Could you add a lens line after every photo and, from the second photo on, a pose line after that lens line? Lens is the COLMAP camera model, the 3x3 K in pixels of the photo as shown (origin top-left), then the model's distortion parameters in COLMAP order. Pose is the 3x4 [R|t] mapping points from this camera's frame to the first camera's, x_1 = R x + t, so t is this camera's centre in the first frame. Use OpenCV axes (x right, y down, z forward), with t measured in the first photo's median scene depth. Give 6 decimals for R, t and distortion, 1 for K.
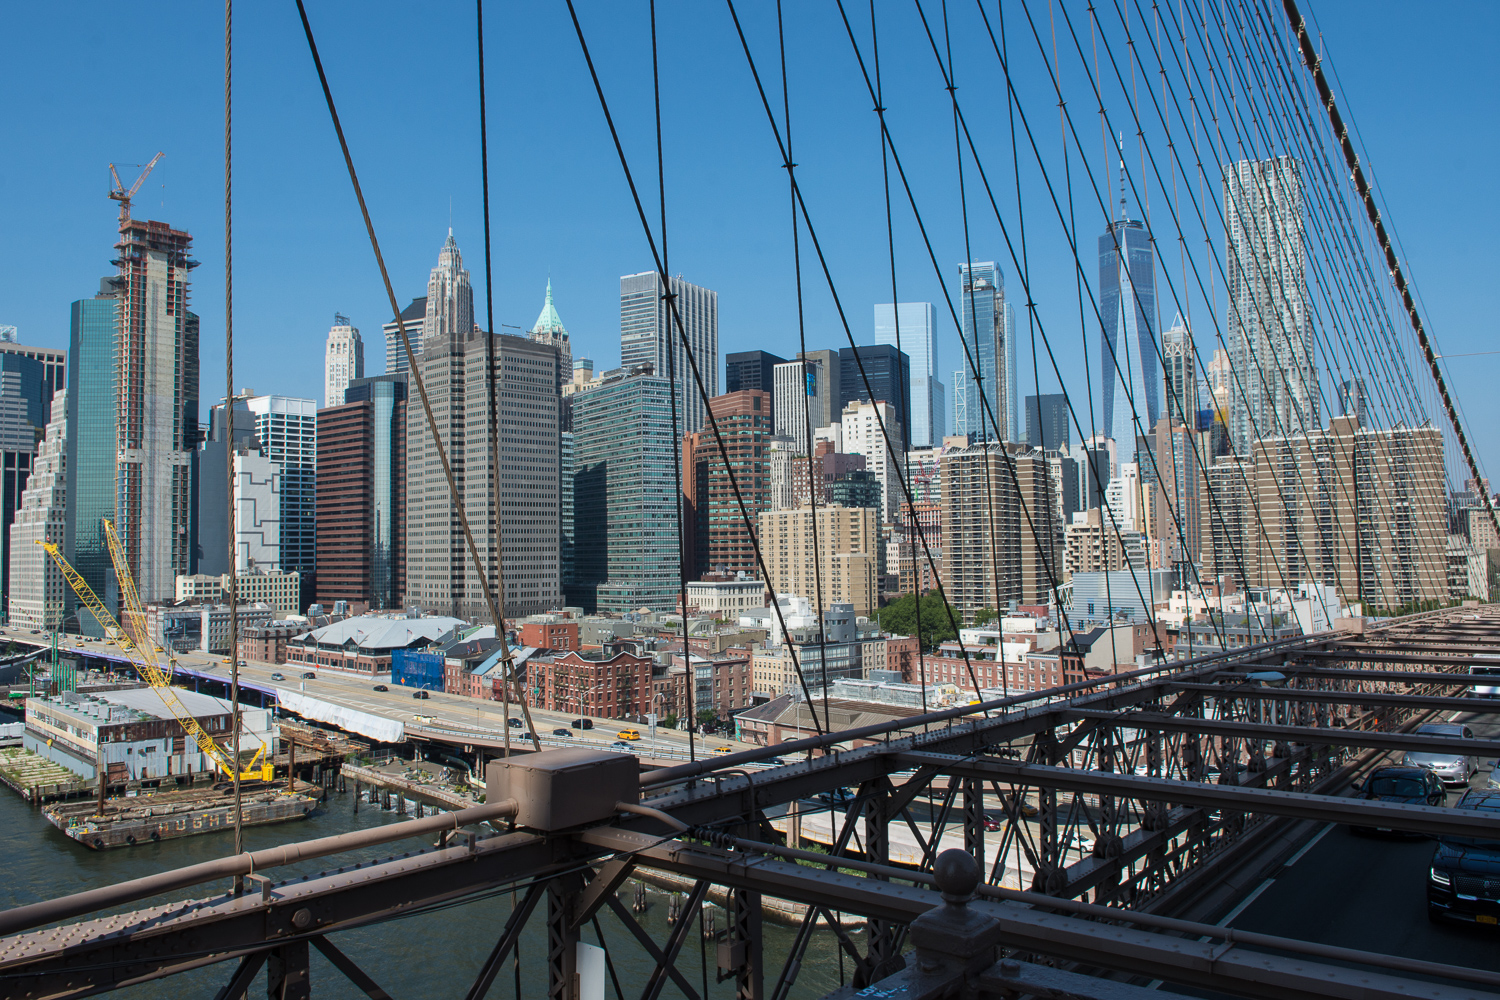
lens RADIAL K [[1131.2, 0, 750.0], [0, 1131.2, 500.0], [0, 0, 1]] dist [-0.001861, 0.000105]
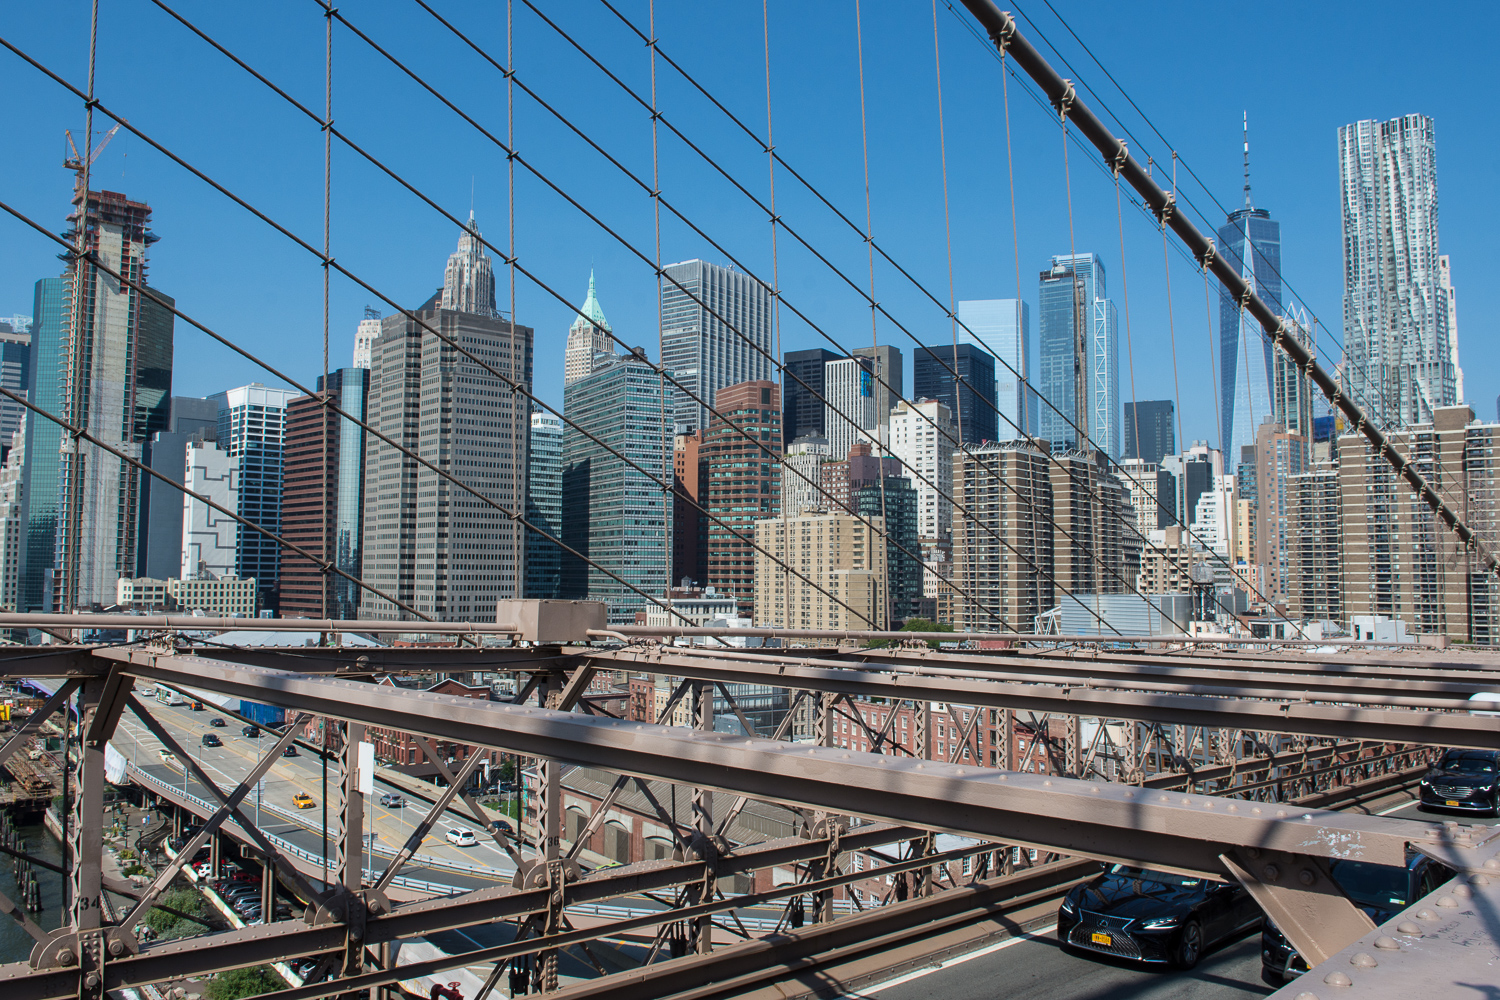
lens RADIAL K [[1185.0, 0, 750.0], [0, 1185.0, 500.0], [0, 0, 1]] dist [-0.008381, -0.008934]
pose [[0.995189, 0.016840, -0.096513, 0.085727], [-0.018454, 0.999704, -0.015846, 0.009321], [0.096217, 0.017551, 0.995206, 0.098566]]
